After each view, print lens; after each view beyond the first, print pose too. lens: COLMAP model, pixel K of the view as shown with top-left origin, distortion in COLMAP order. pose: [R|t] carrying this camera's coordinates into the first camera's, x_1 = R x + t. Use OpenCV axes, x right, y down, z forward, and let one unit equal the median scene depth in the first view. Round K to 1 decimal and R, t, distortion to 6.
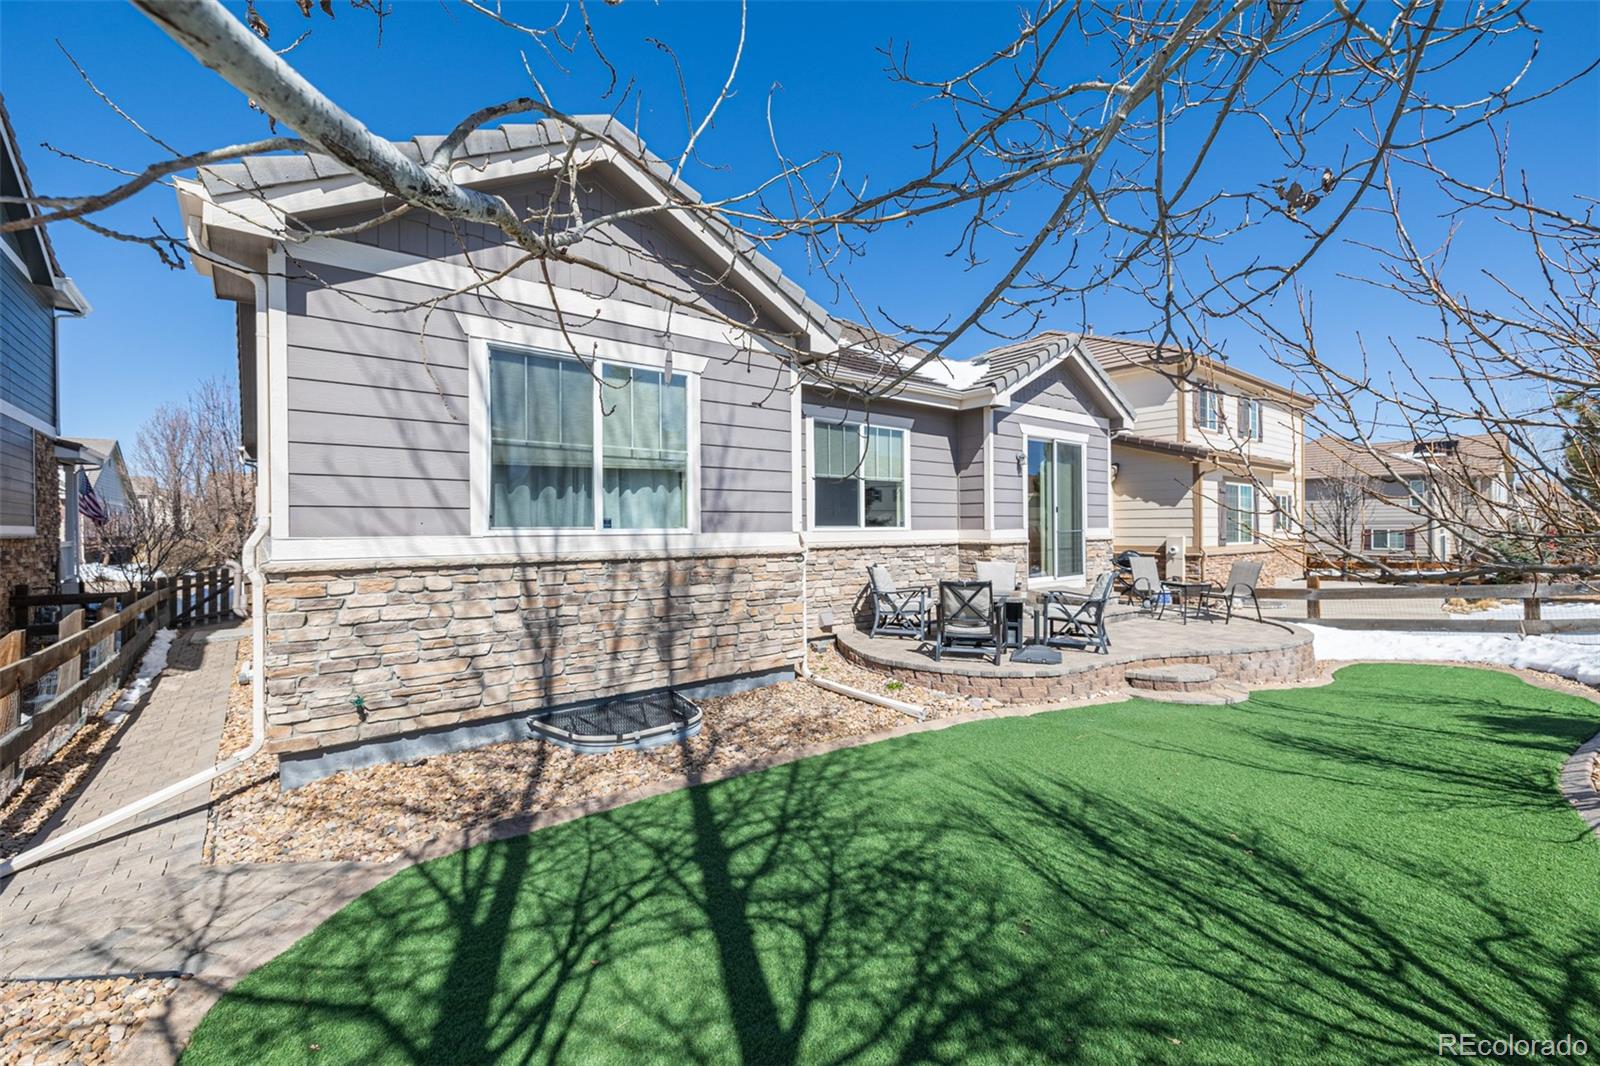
lens RADIAL K [[672.5, 0, 799.3], [0, 672.5, 531.2], [0, 0, 1]] dist [-0.002964, -0.000061]
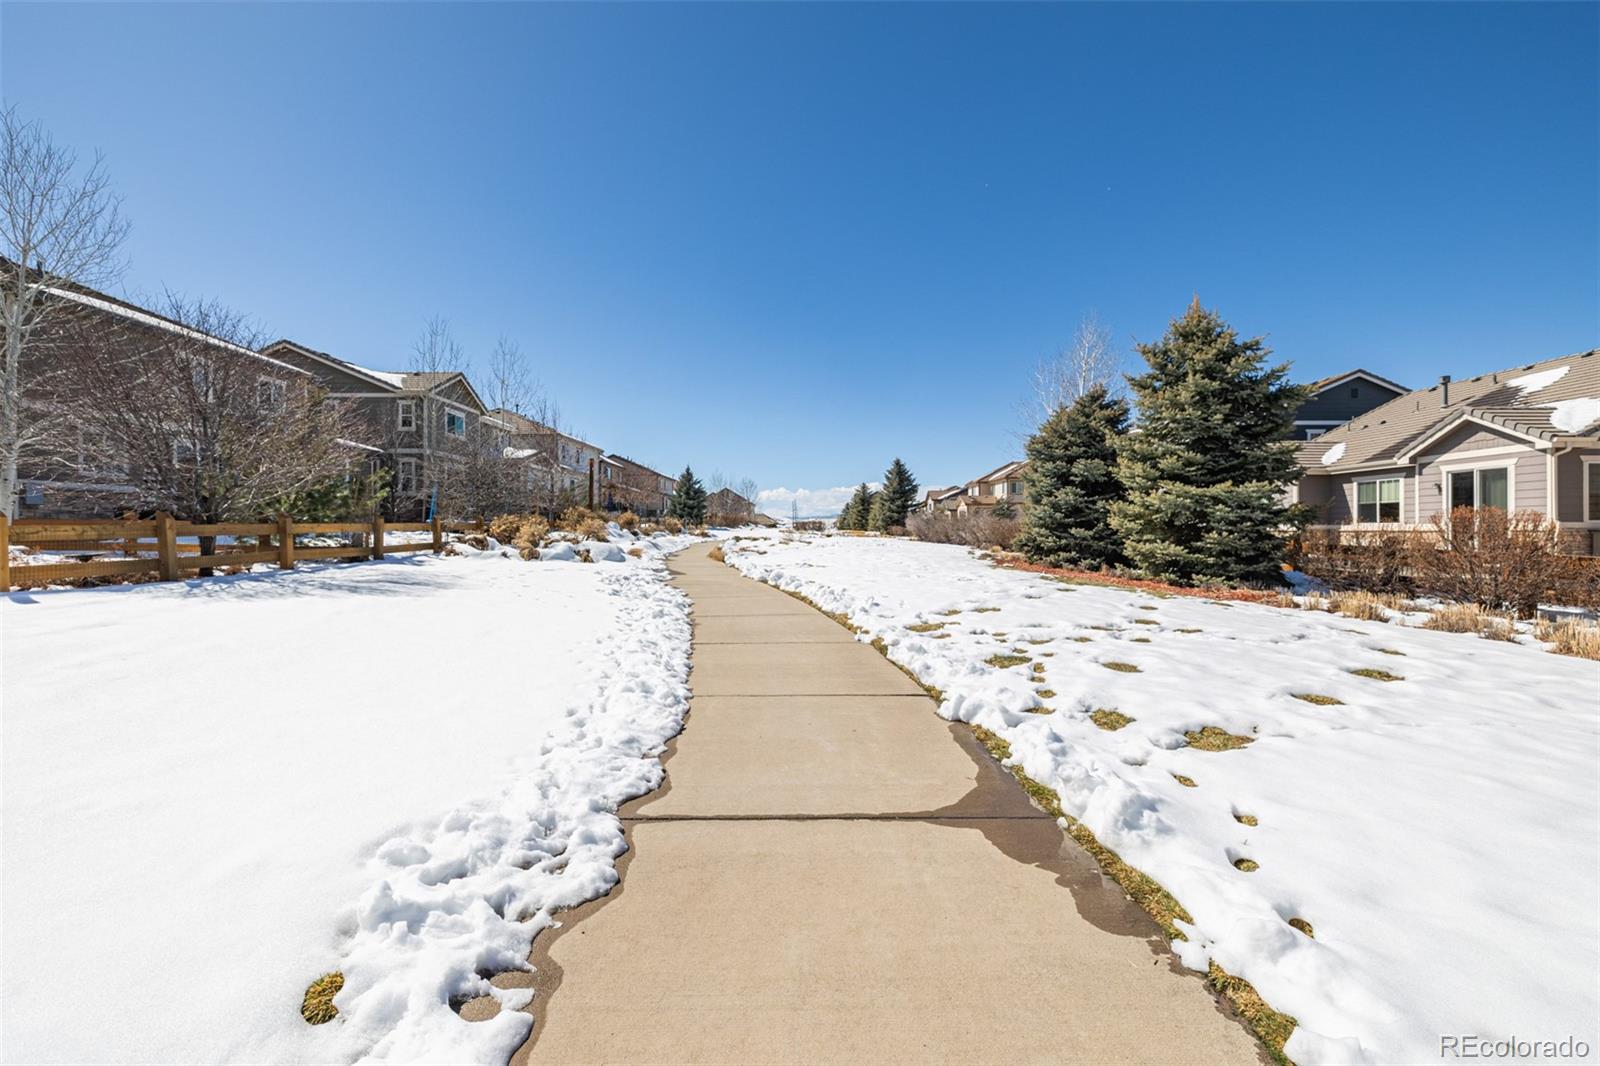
lens RADIAL K [[672.5, 0, 809.1], [0, 672.5, 530.5], [0, 0, 1]] dist [-0.002964, -0.000061]
pose [[-0.628872, 0.004831, -0.777494, 3.427179], [-0.002448, 0.999963, 0.008193, 0.006522], [0.777505, 0.007055, -0.628838, 0.976628]]
